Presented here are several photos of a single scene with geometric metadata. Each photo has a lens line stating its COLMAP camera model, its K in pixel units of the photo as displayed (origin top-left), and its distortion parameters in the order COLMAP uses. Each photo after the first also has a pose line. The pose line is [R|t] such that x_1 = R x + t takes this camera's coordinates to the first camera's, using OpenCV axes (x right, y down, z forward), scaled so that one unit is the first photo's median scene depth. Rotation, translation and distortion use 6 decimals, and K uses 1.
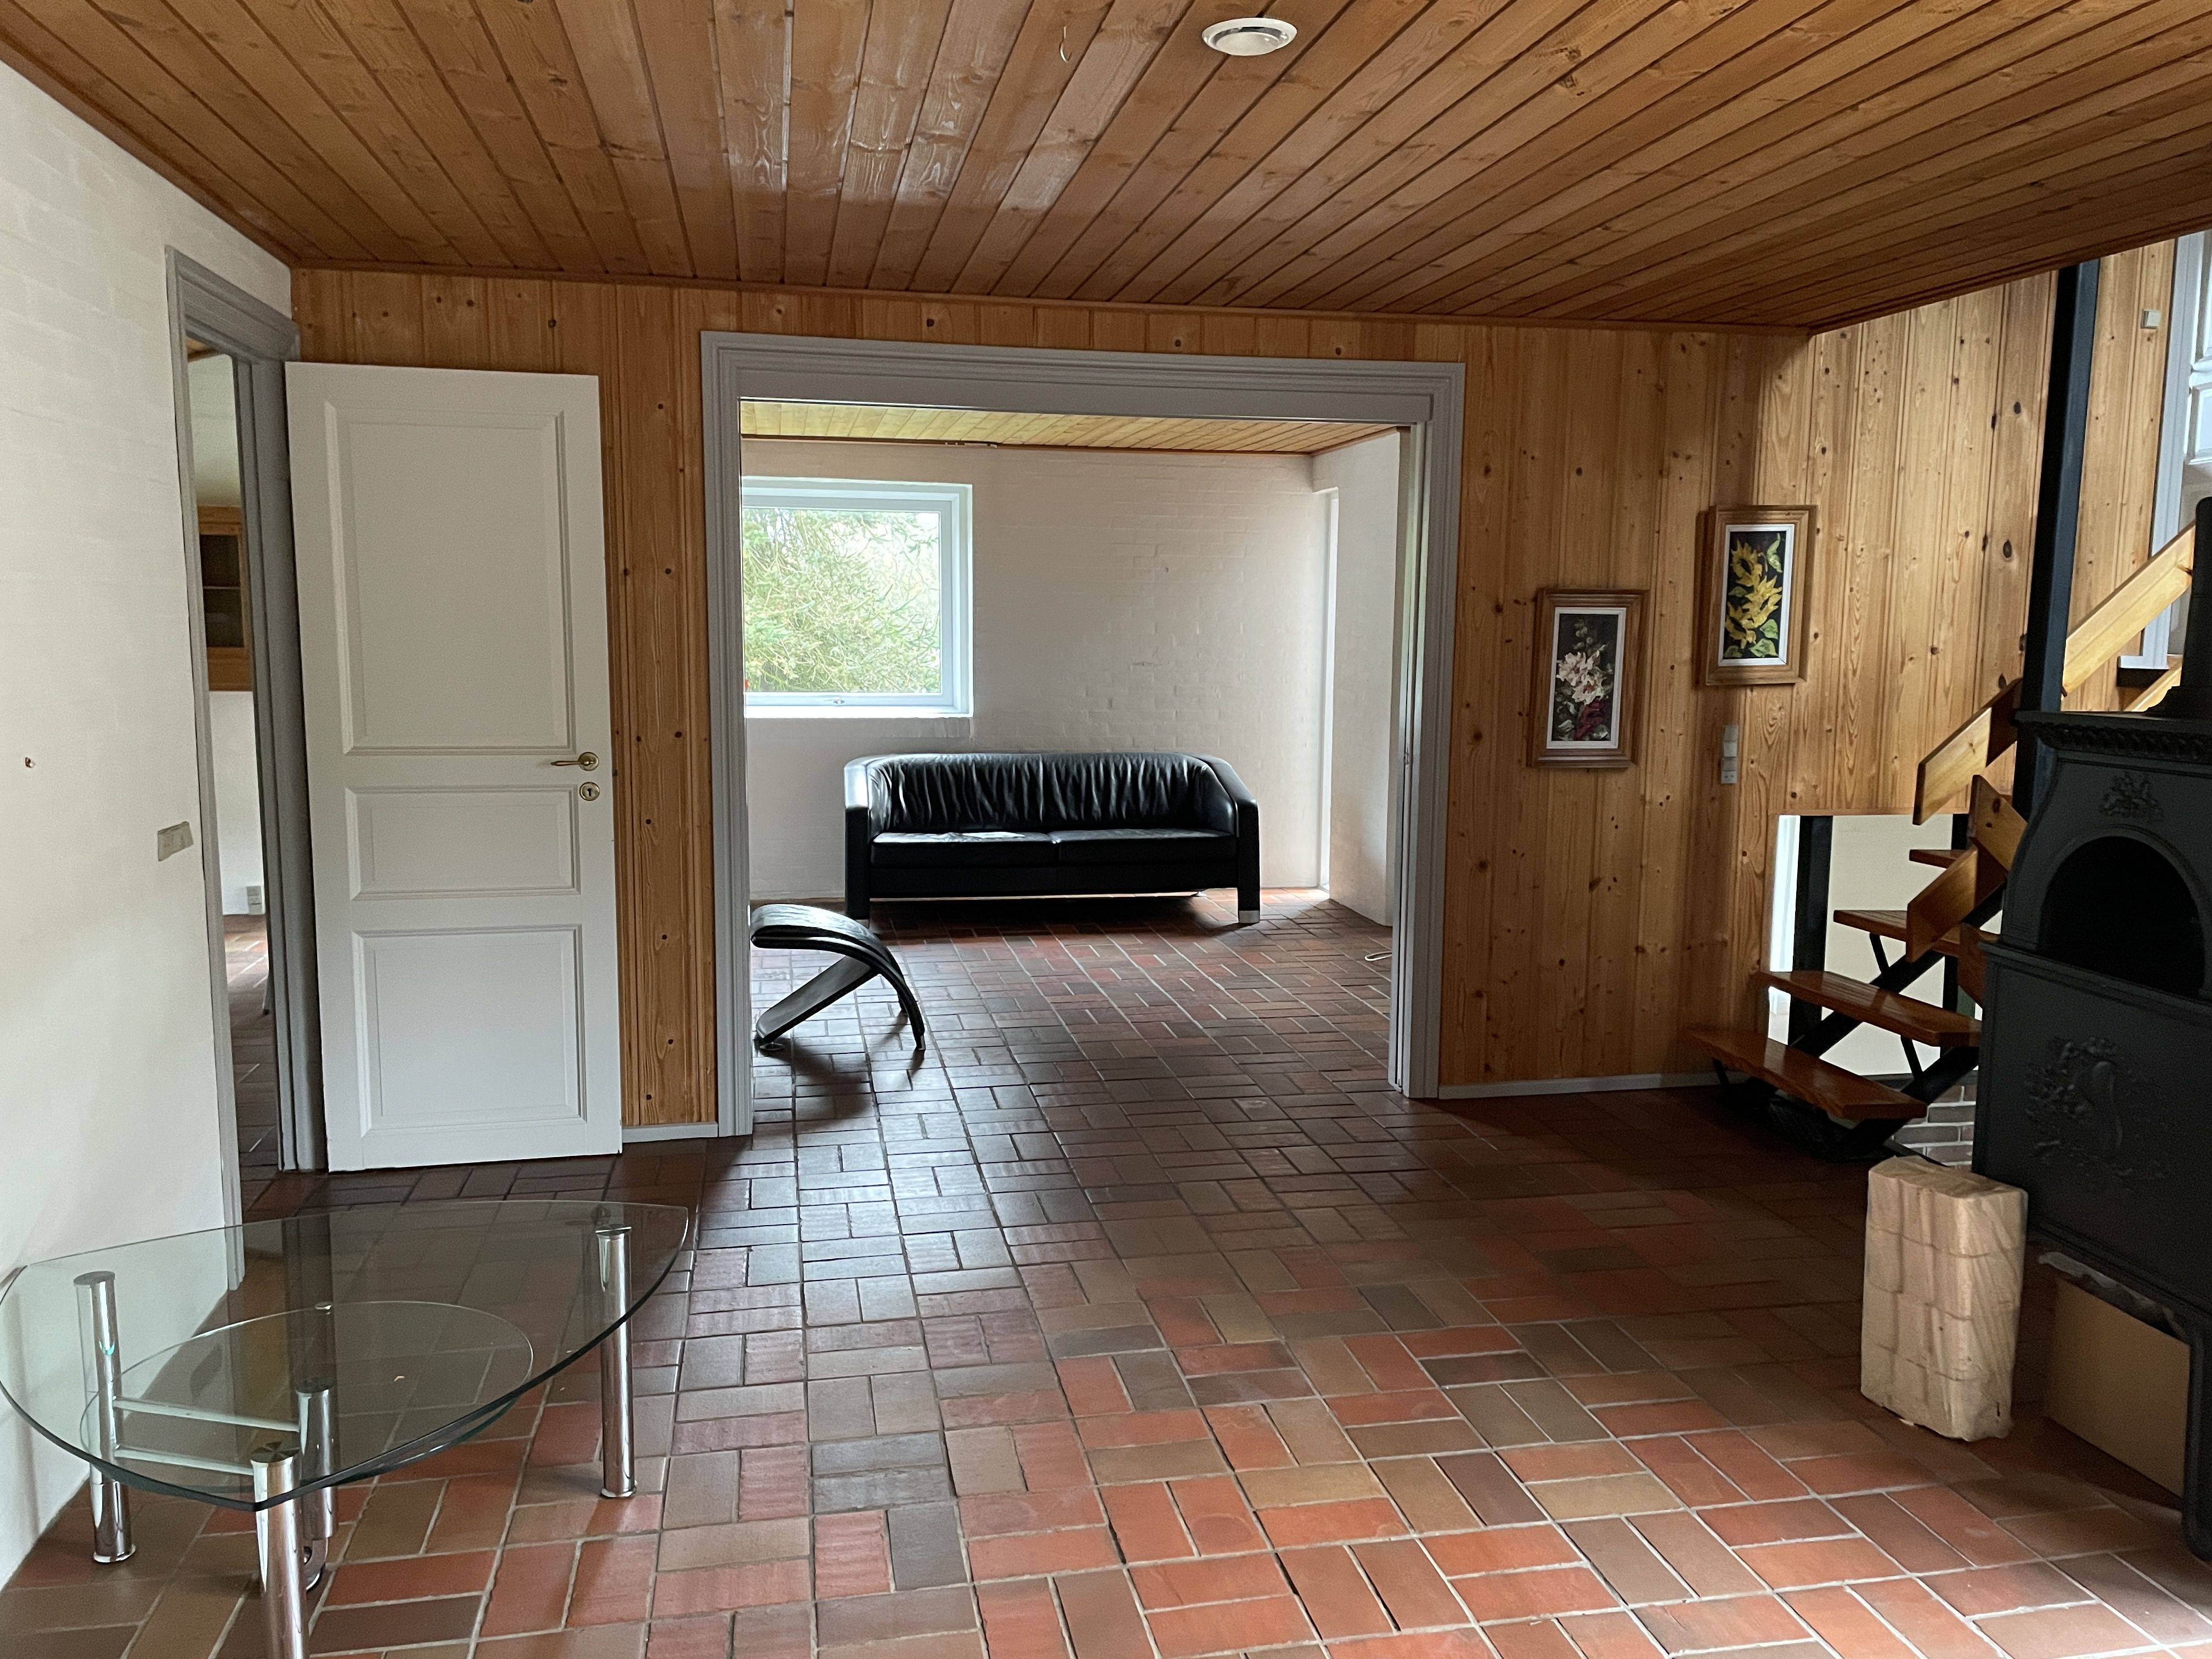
lens RADIAL K [[1665.7, 0, 1113.6], [0, 1665.7, 821.0], [0, 0, 1]] dist [0.104505, -0.135864]
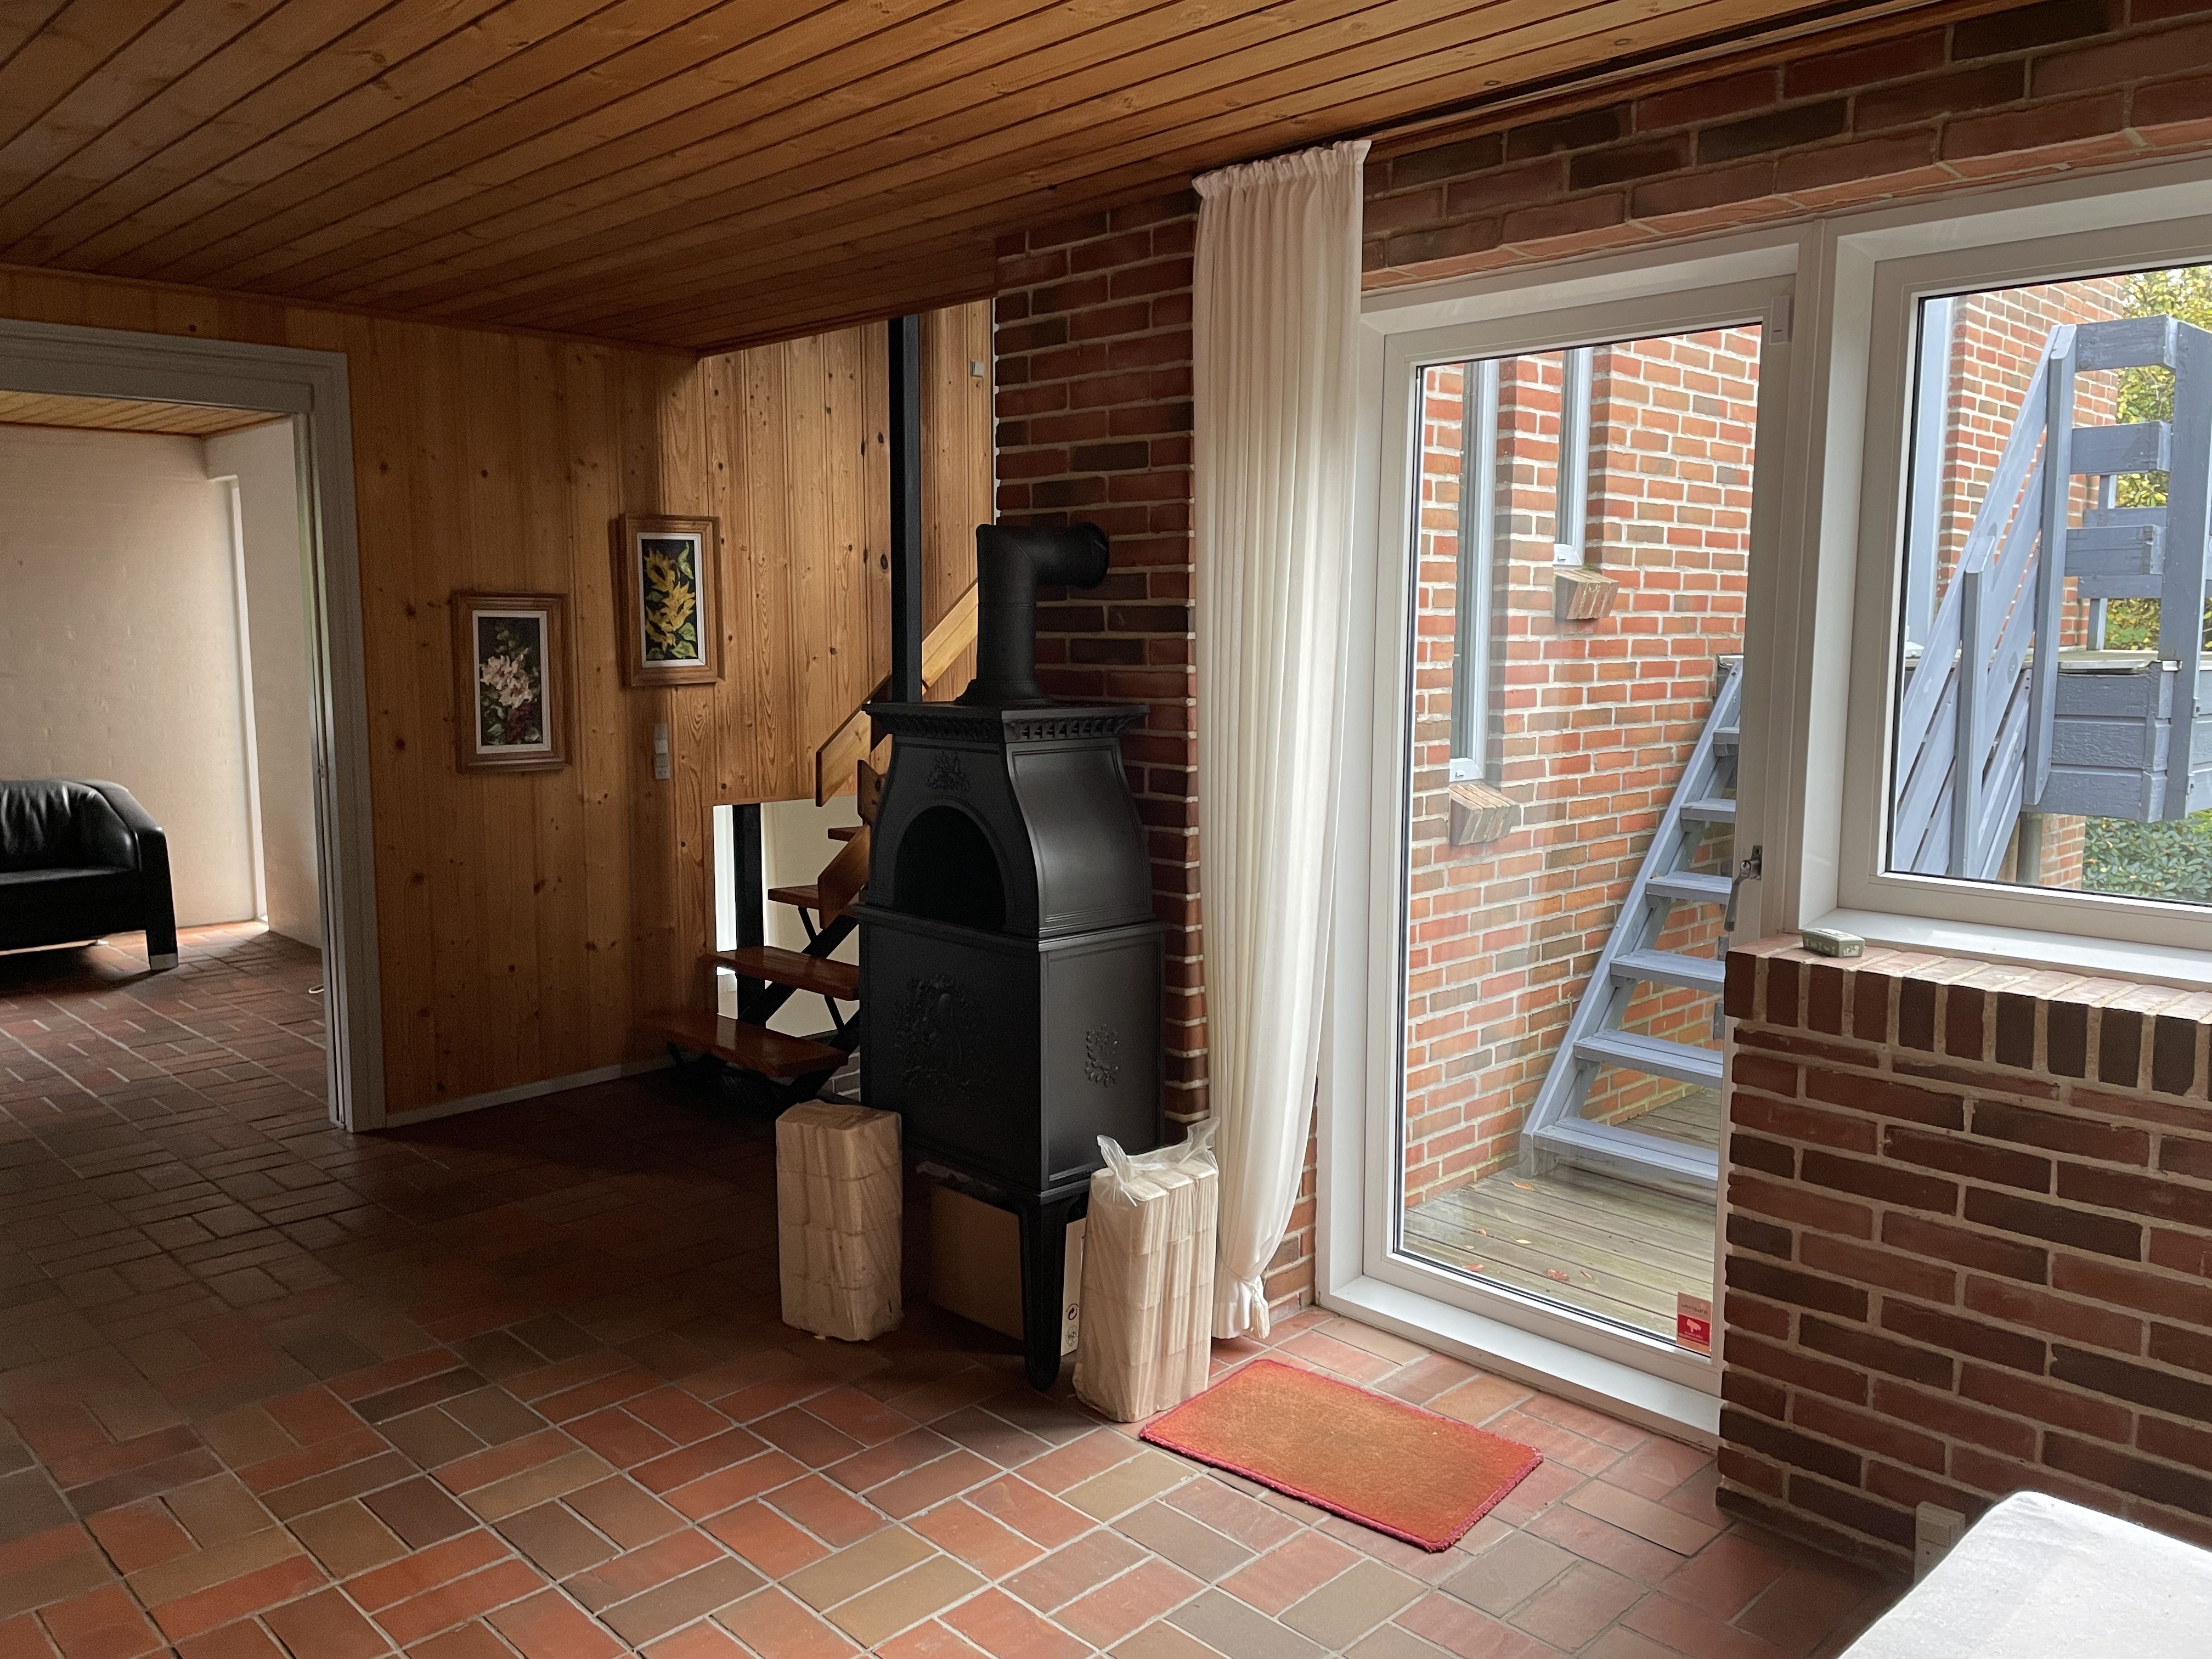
lens RADIAL K [[1665.7, 0, 1113.6], [0, 1665.7, 821.0], [0, 0, 1]] dist [0.104505, -0.135864]
pose [[0.836216, -0.073209, 0.543492, 0.030229], [0.073208, 0.997081, 0.021670, 0.001827], [-0.543492, 0.021667, 0.839135, -0.031006]]
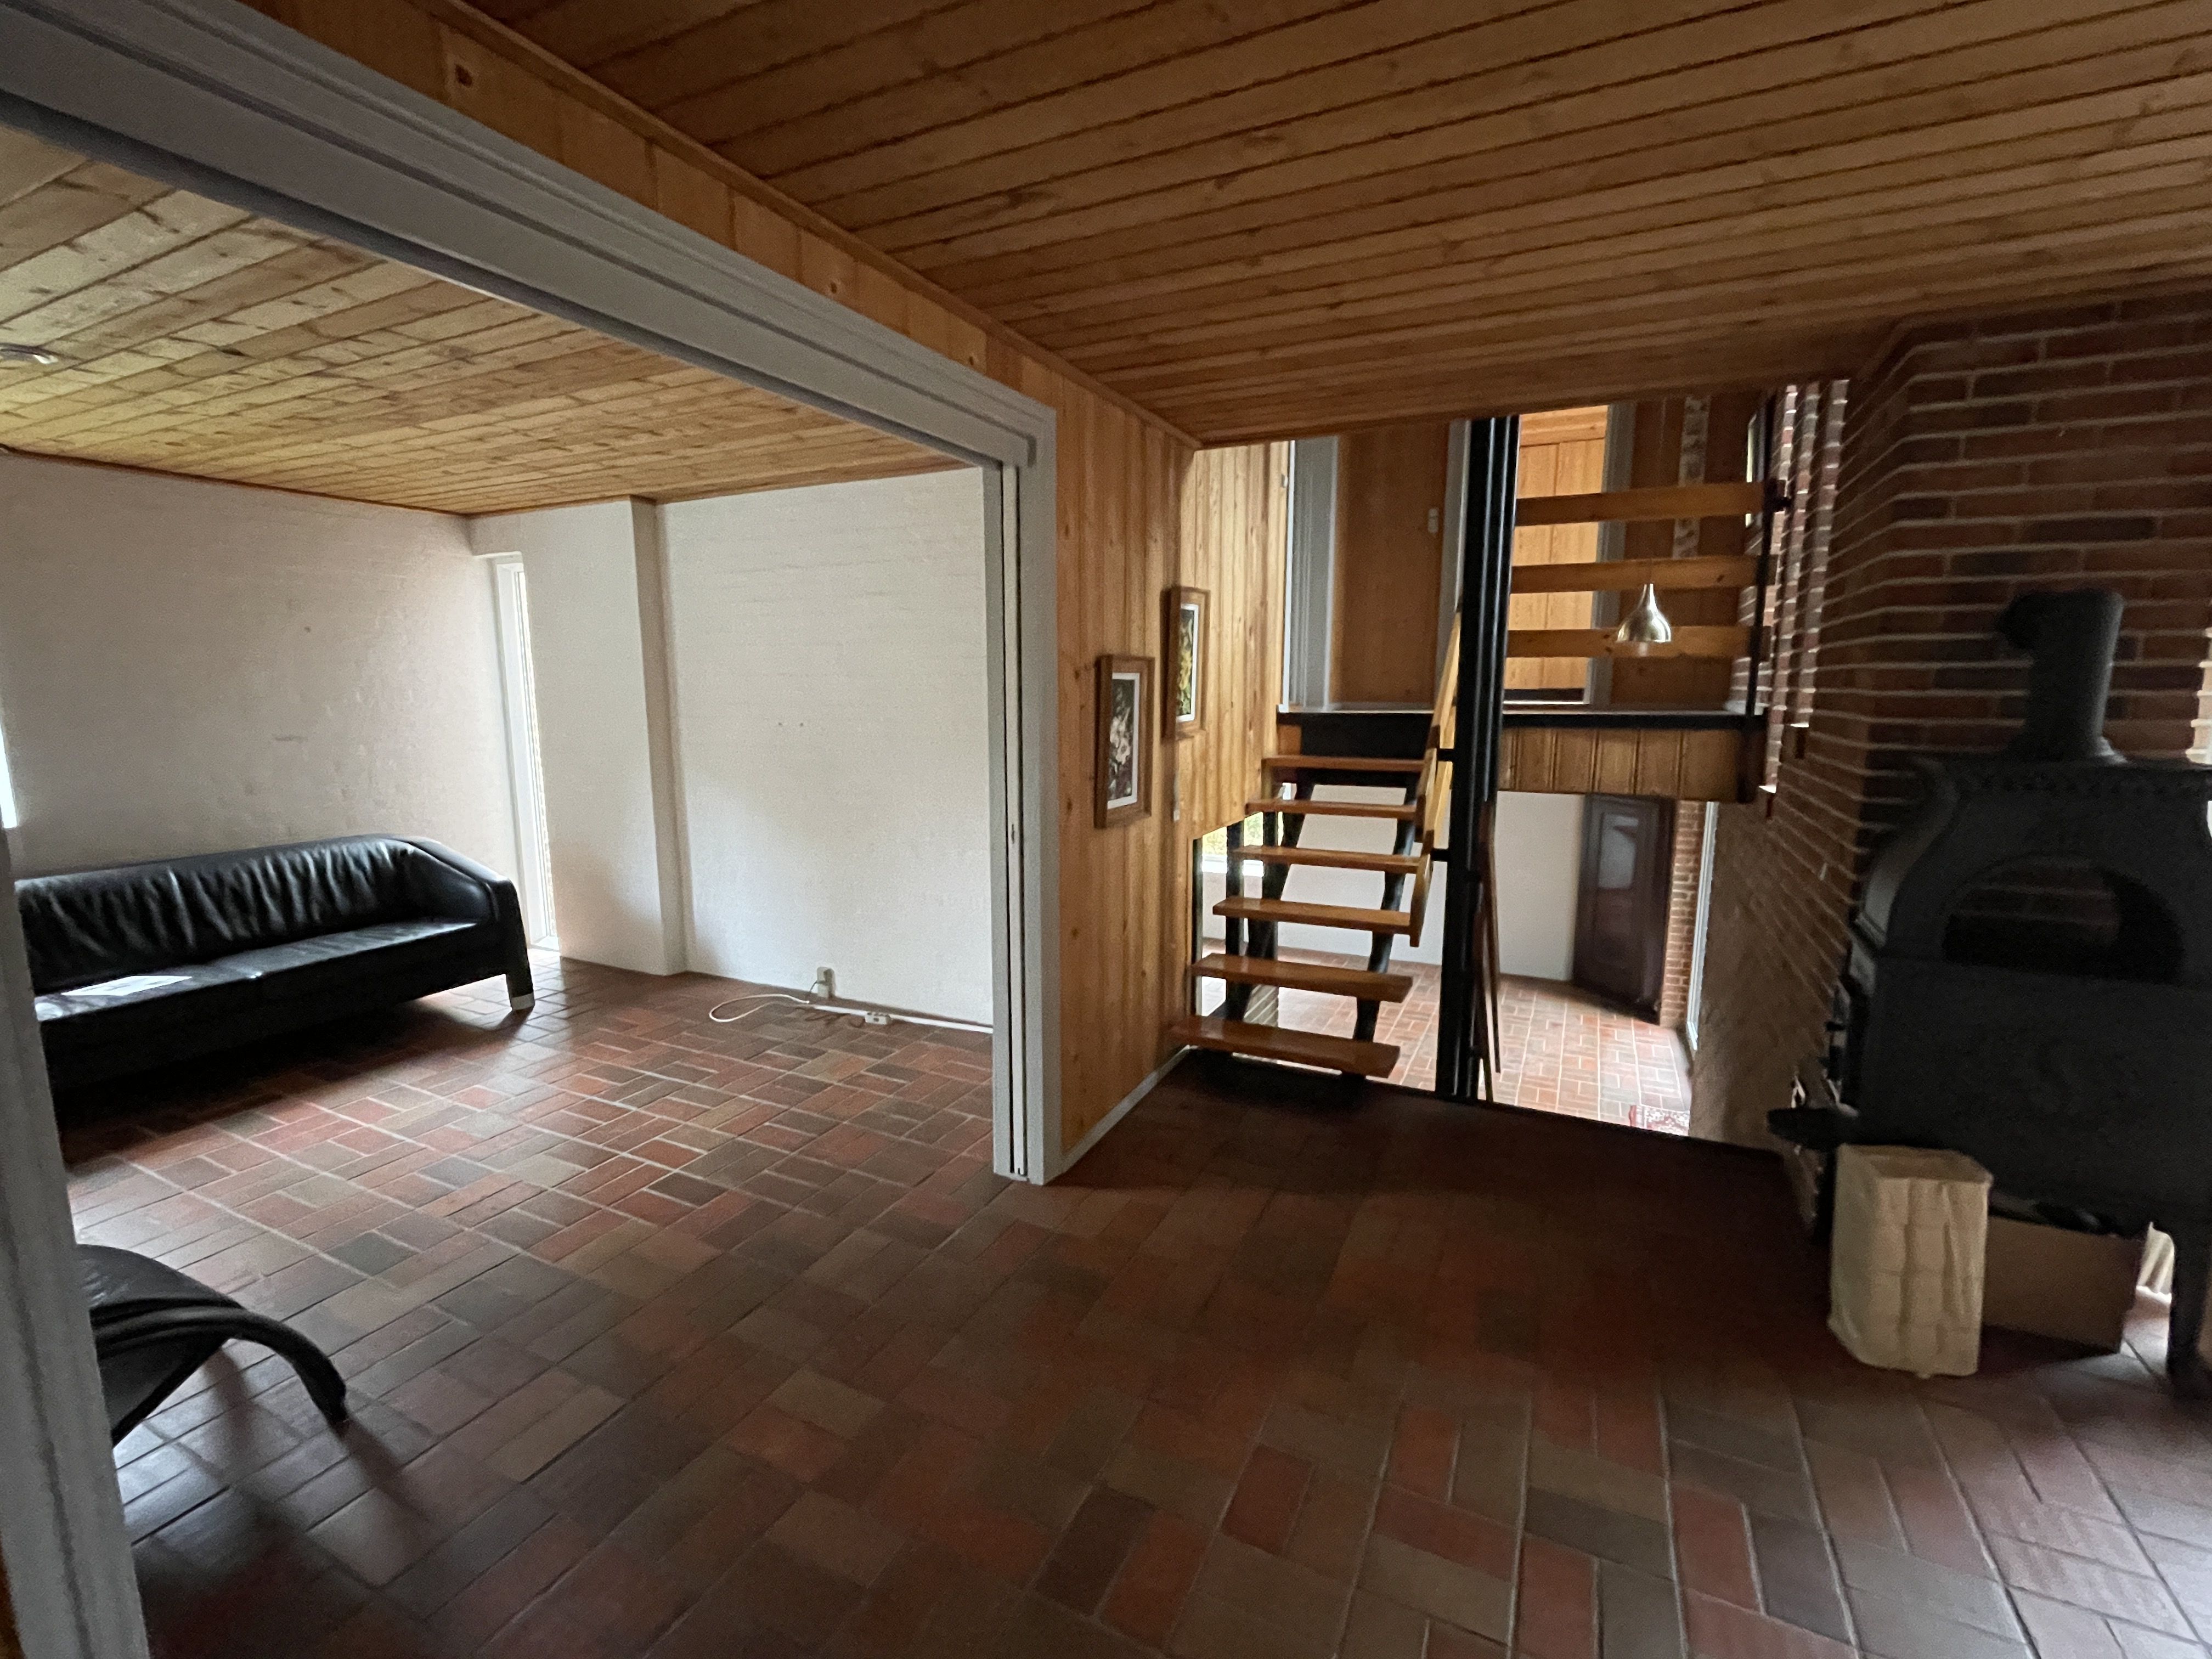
lens RADIAL K [[973.2, 0, 1103.0], [0, 973.2, 825.1], [0, 0, 1]] dist [-0.001585, -0.000550]
pose [[0.609436, -0.129332, 0.782216, -0.215136], [0.104066, 0.991118, 0.082793, -0.083446], [-0.785976, 0.030945, 0.617482, 0.626392]]
